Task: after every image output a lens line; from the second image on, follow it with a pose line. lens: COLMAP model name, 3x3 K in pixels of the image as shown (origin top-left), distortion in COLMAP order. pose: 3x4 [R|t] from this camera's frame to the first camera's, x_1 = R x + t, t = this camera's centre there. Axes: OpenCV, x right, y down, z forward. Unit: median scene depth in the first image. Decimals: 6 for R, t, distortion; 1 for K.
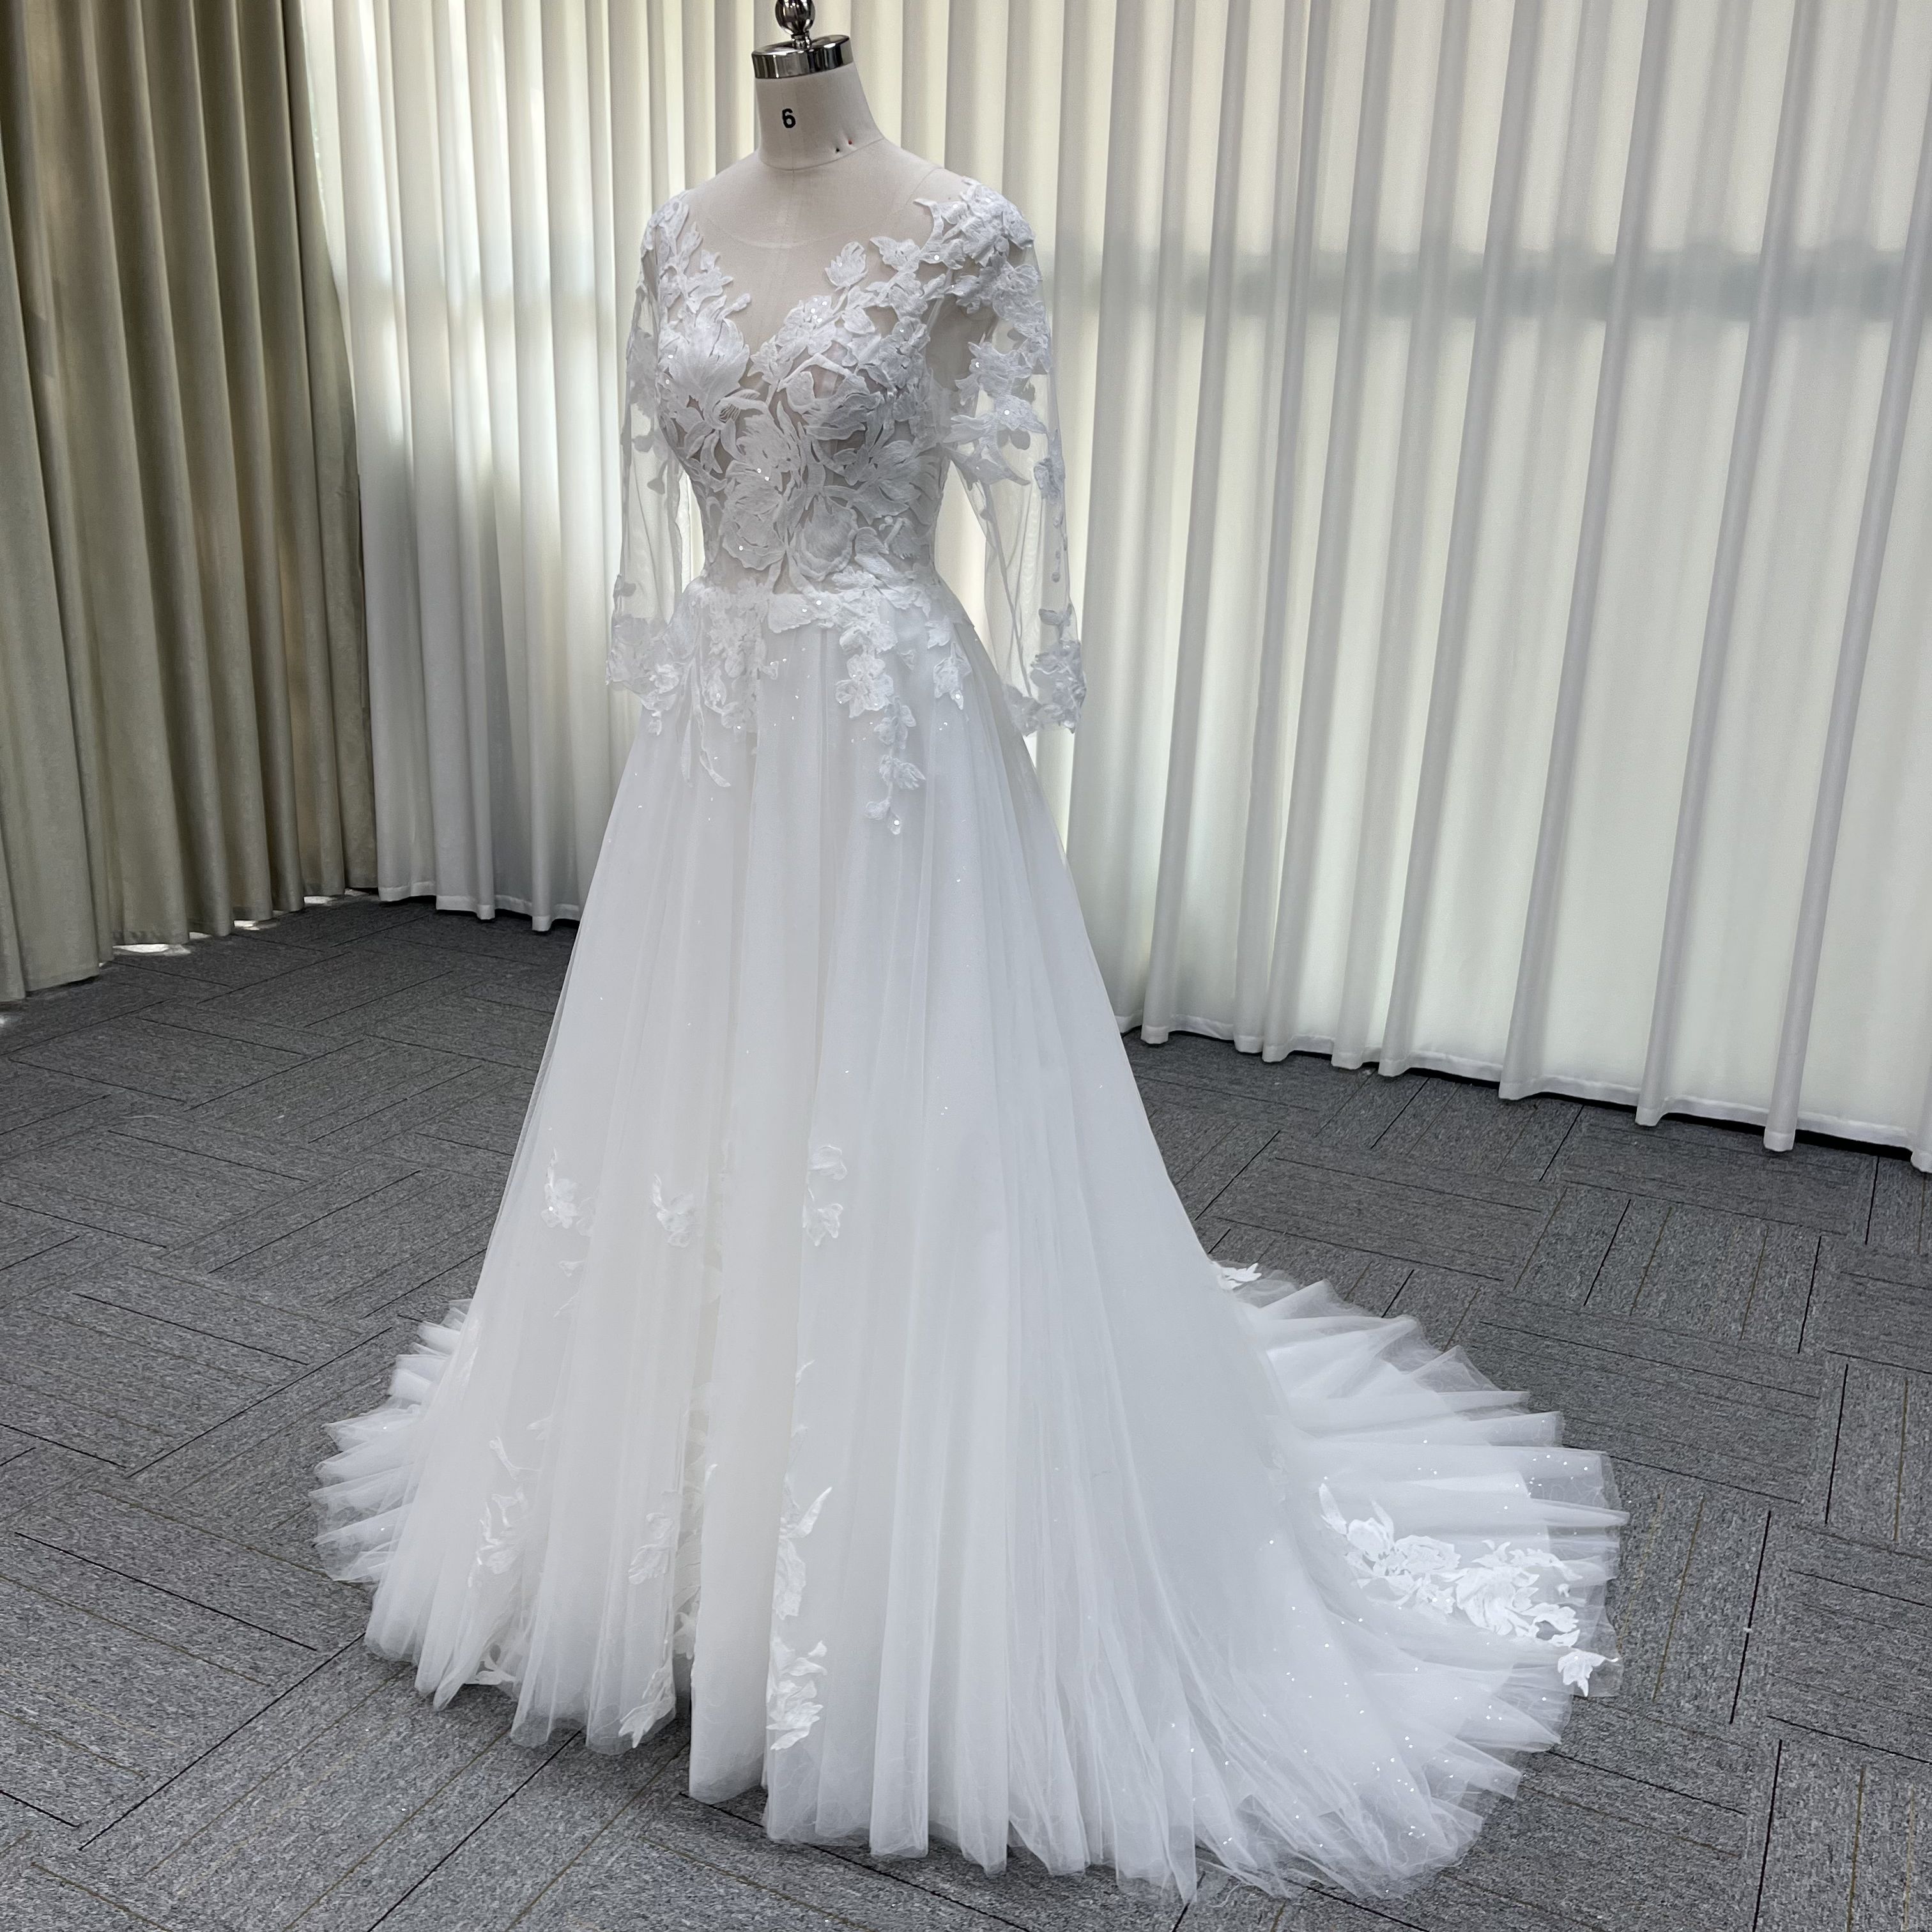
lens RADIAL K [[1966.7, 0, 972.3], [0, 1966.7, 983.0], [0, 0, 1]] dist [0.034904, 0.000000]
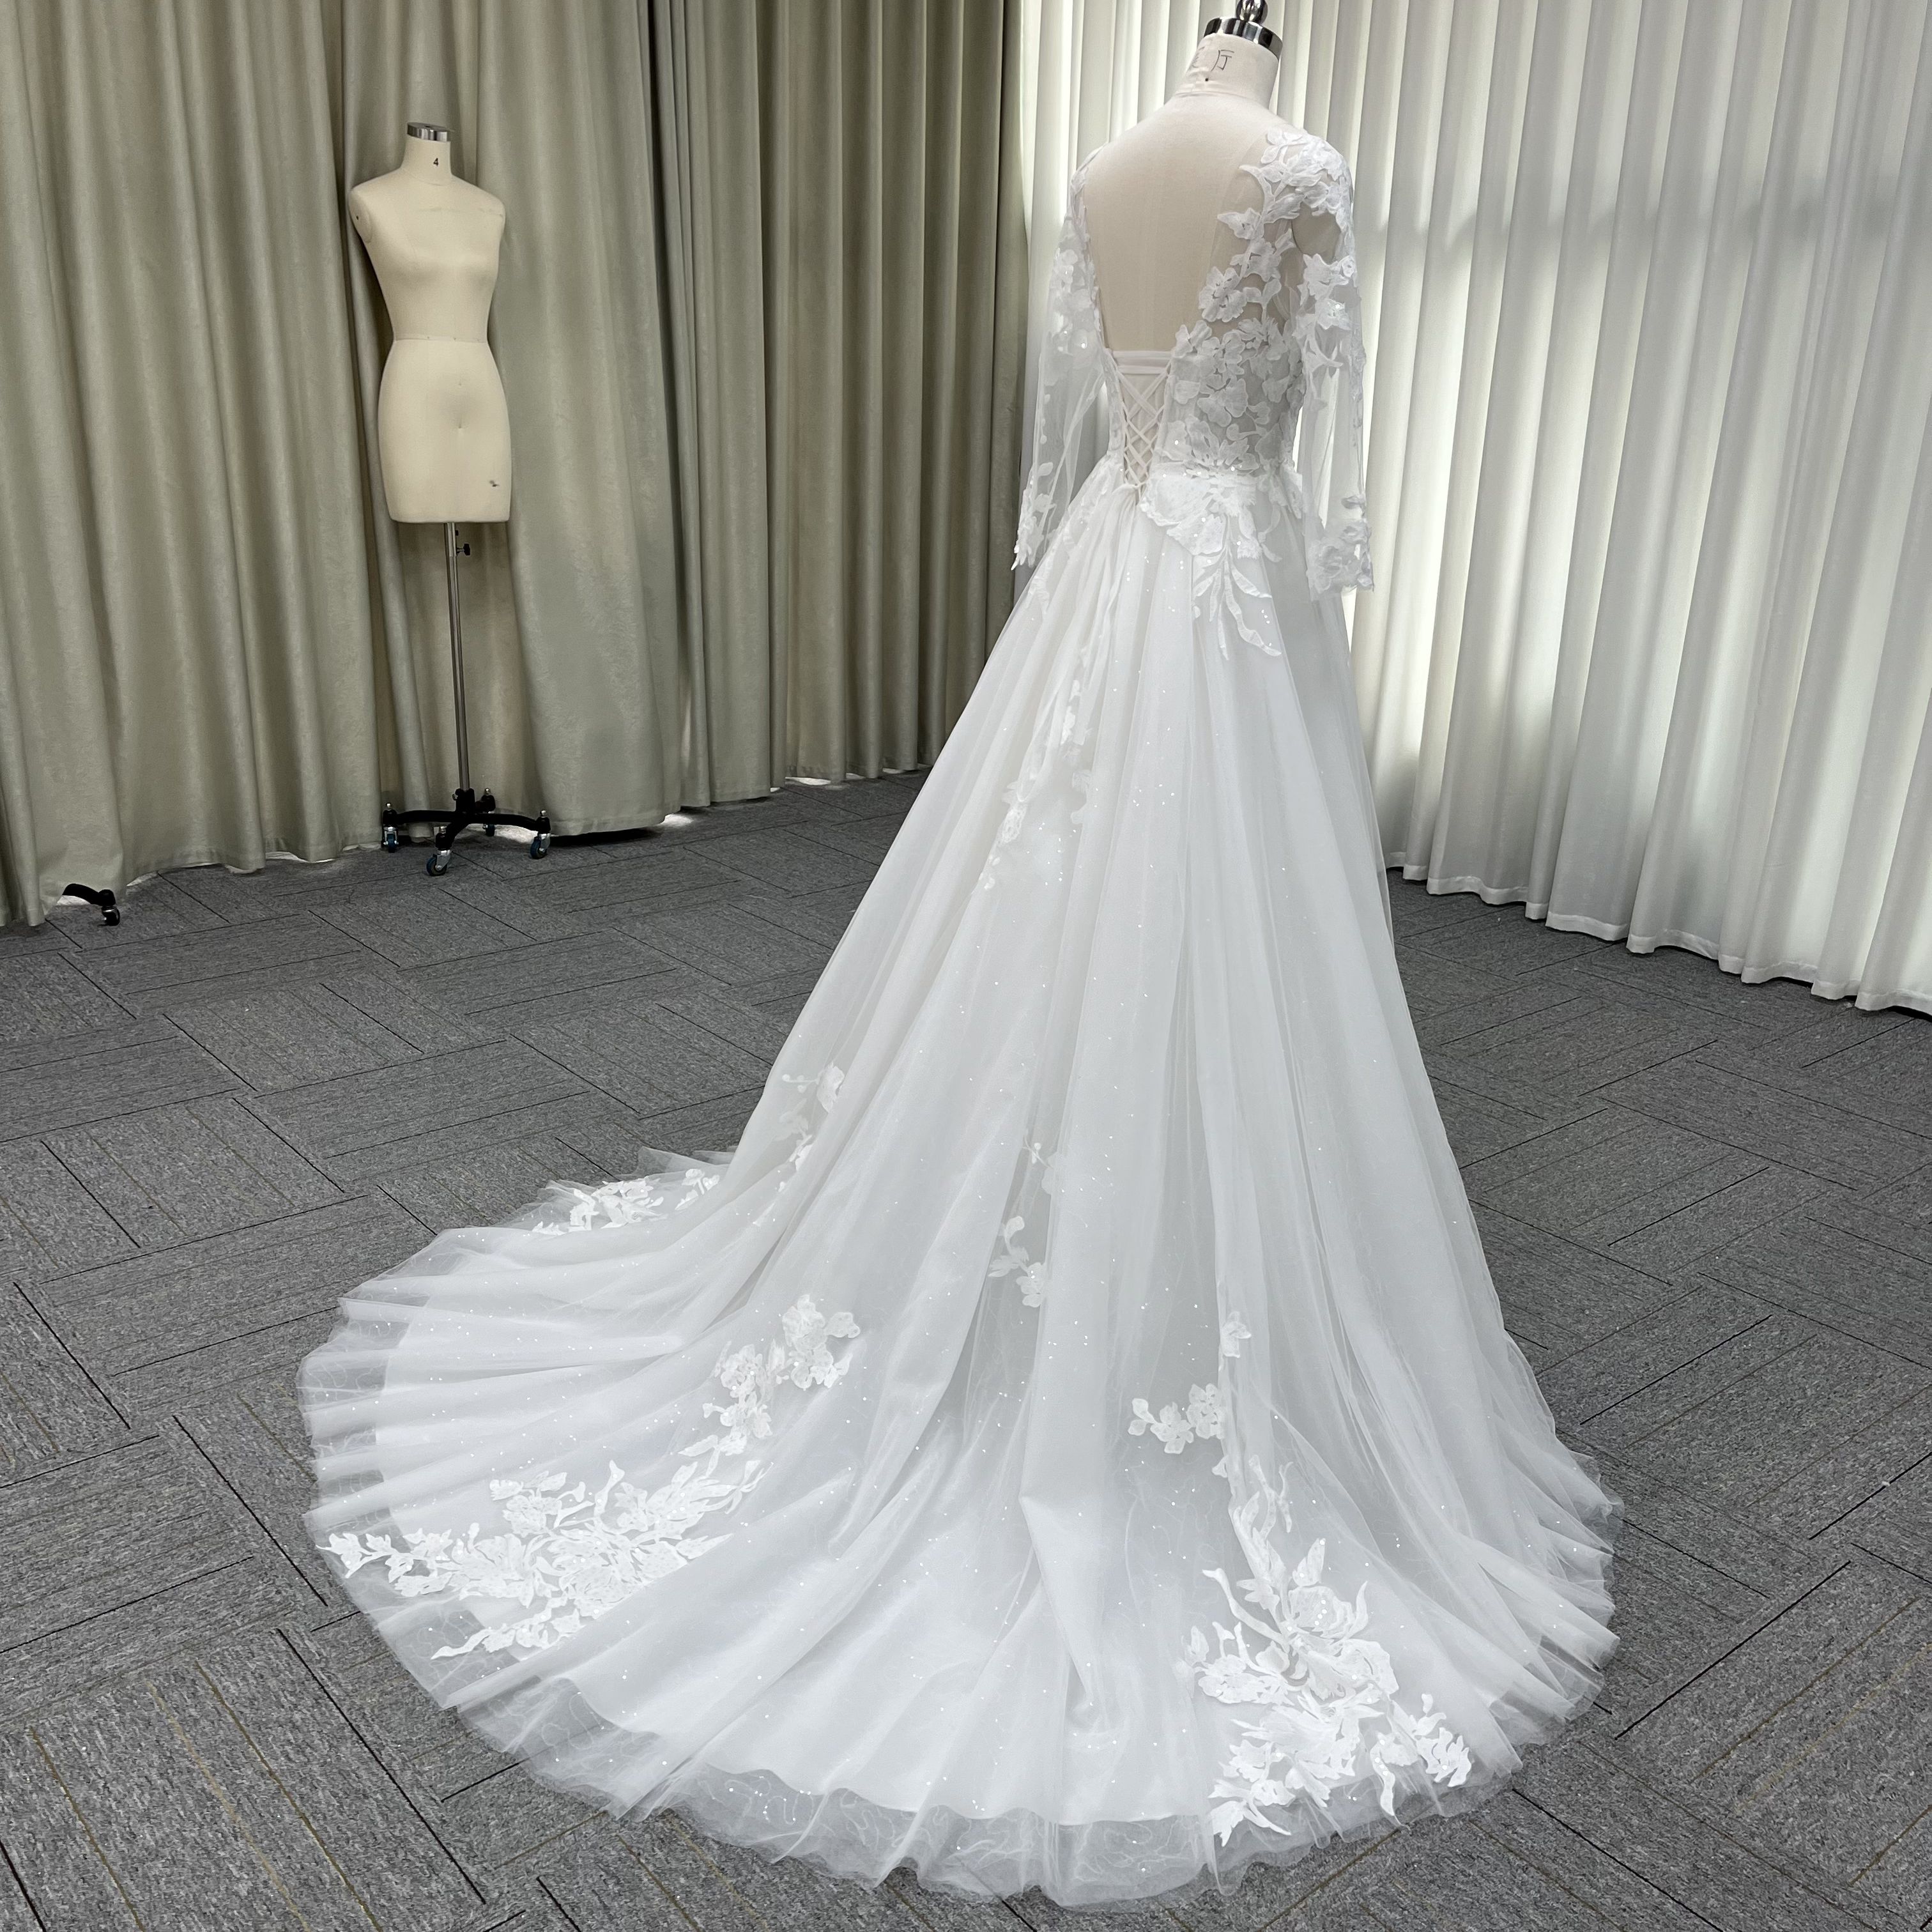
lens RADIAL K [[1966.7, 0, 972.1], [0, 1966.7, 982.3], [0, 0, 1]] dist [0.034904, 0.000000]
pose [[0.914173, 0.131252, -0.383484, 0.388641], [-0.120724, 0.991349, 0.051510, 0.078105], [0.386928, -0.000793, 0.922110, -0.212755]]
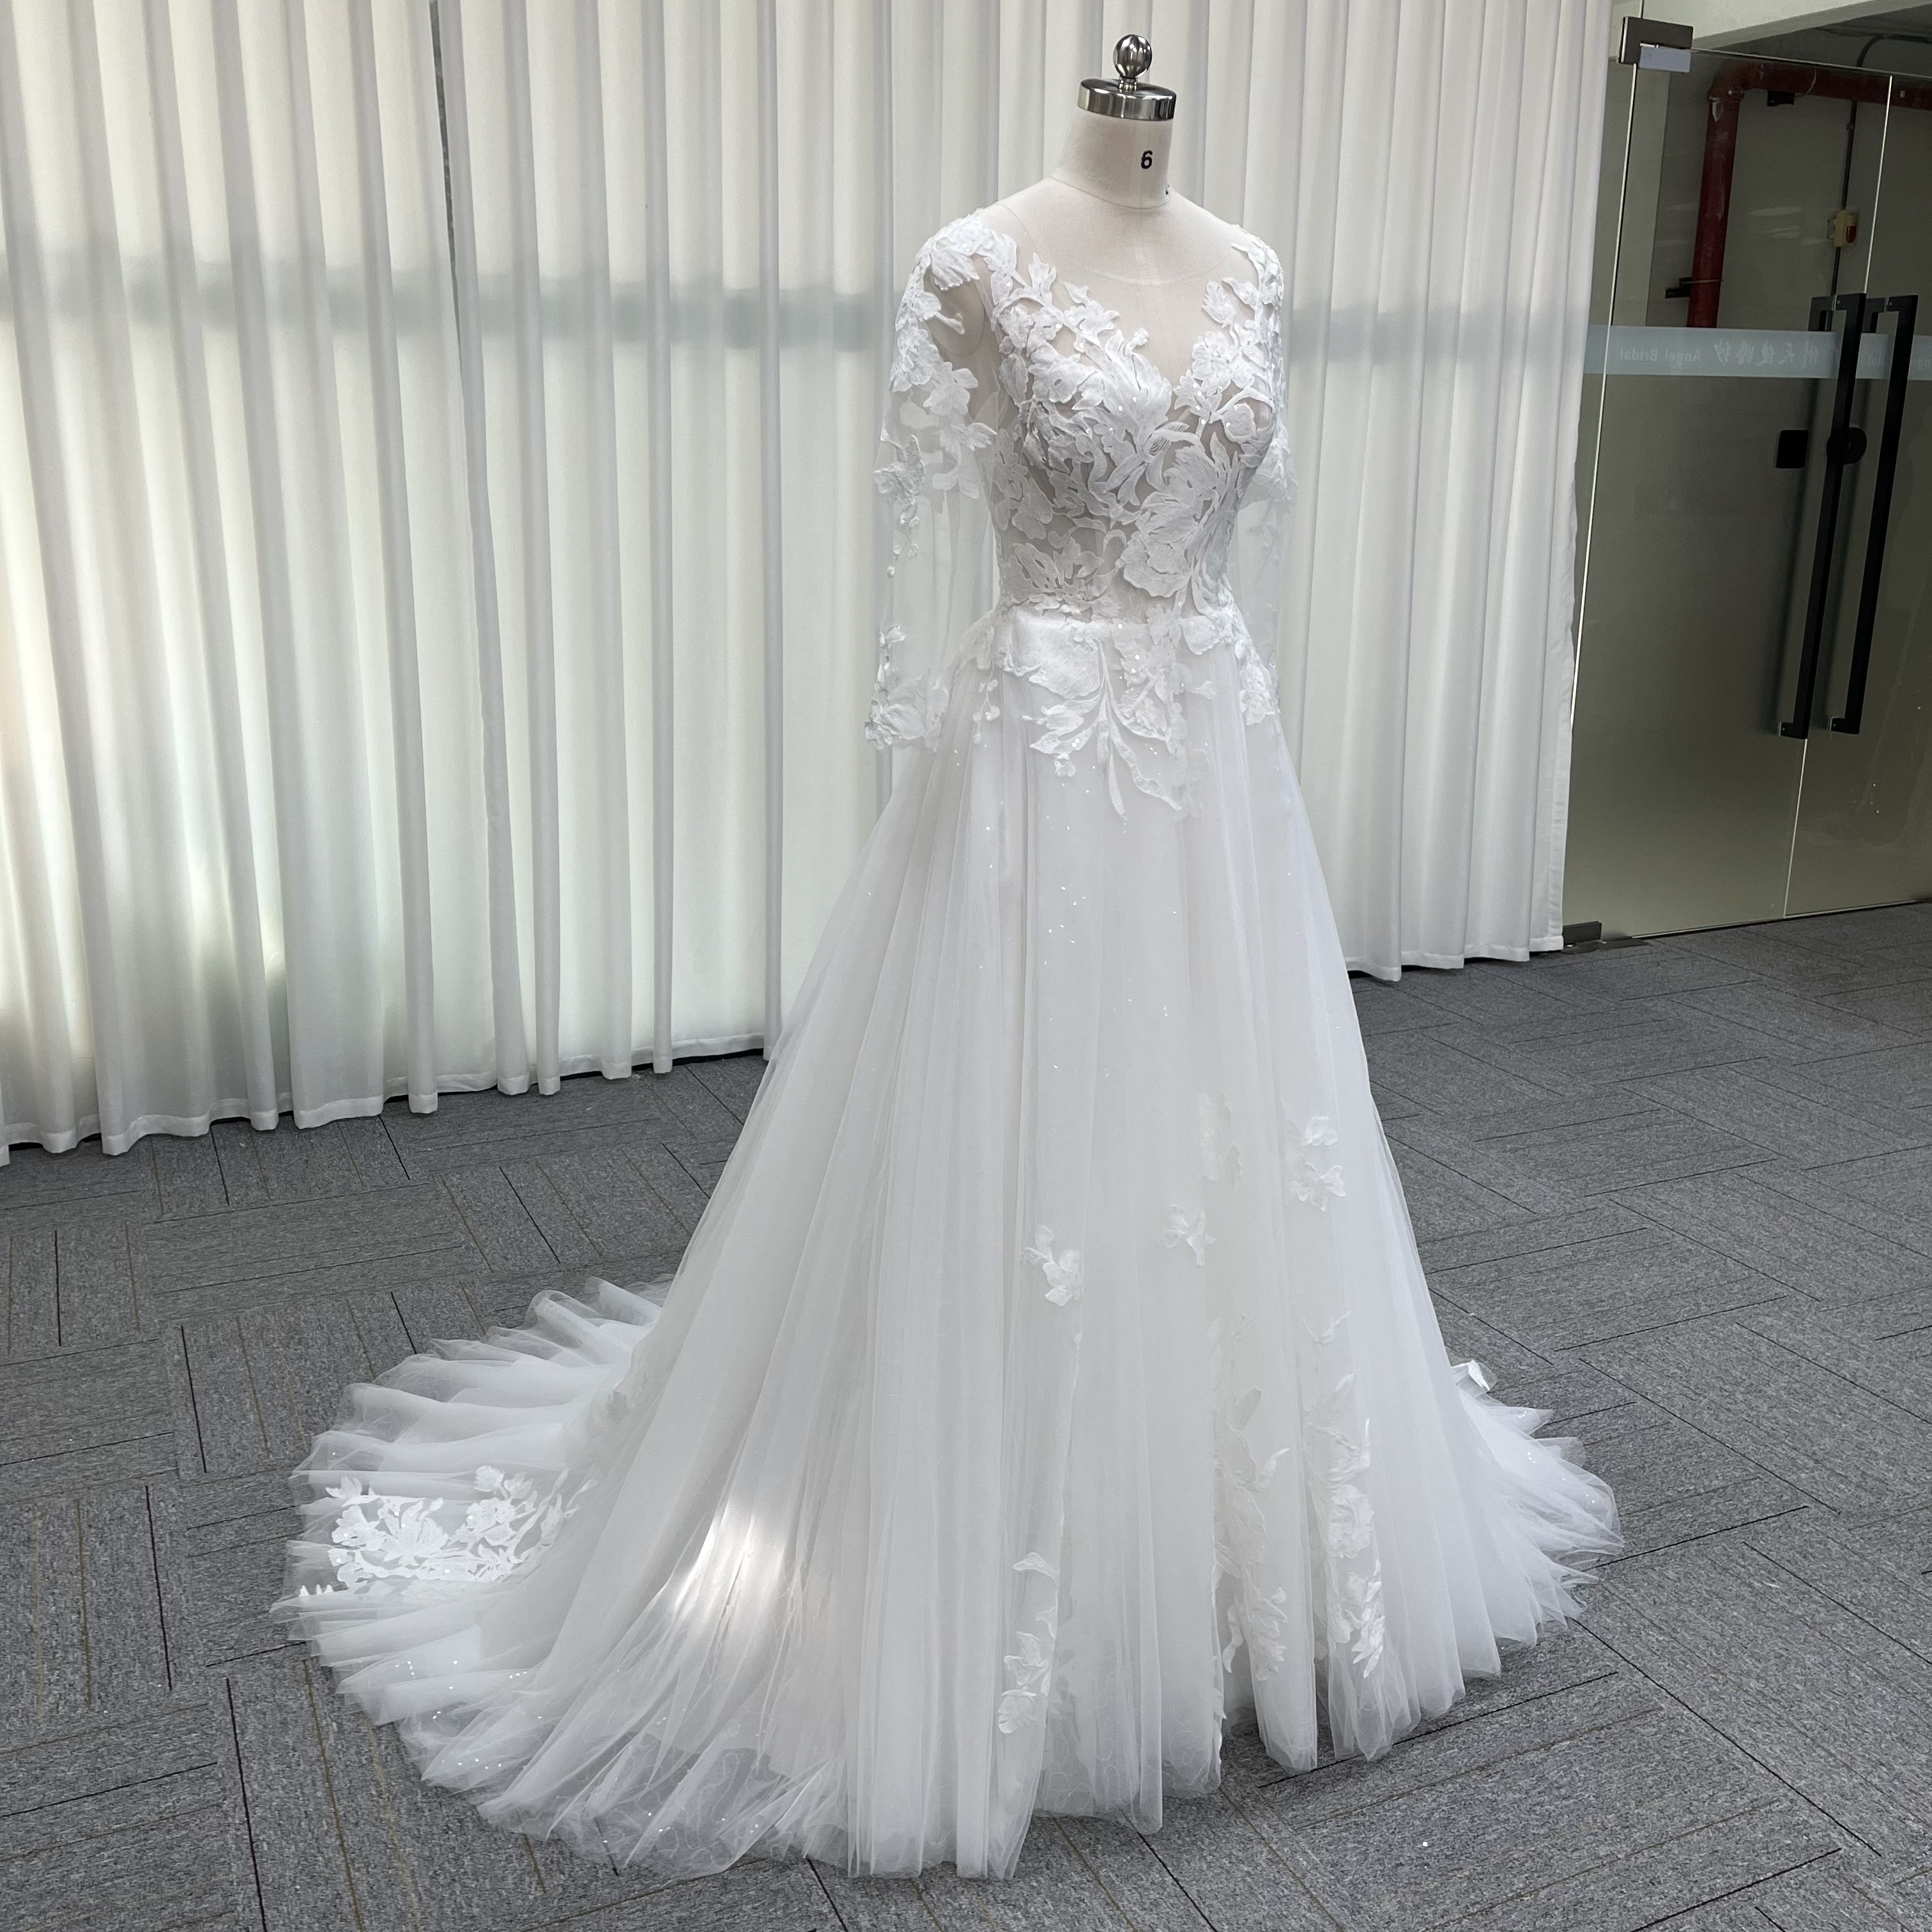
lens RADIAL K [[1966.7, 0, 980.9], [0, 1966.7, 988.0], [0, 0, 1]] dist [0.034904, 0.000000]
pose [[0.622063, -0.233745, 0.747263, -0.964038], [0.236202, 0.965957, 0.105525, -0.141211], [-0.746490, 0.110862, 0.656097, 0.413204]]
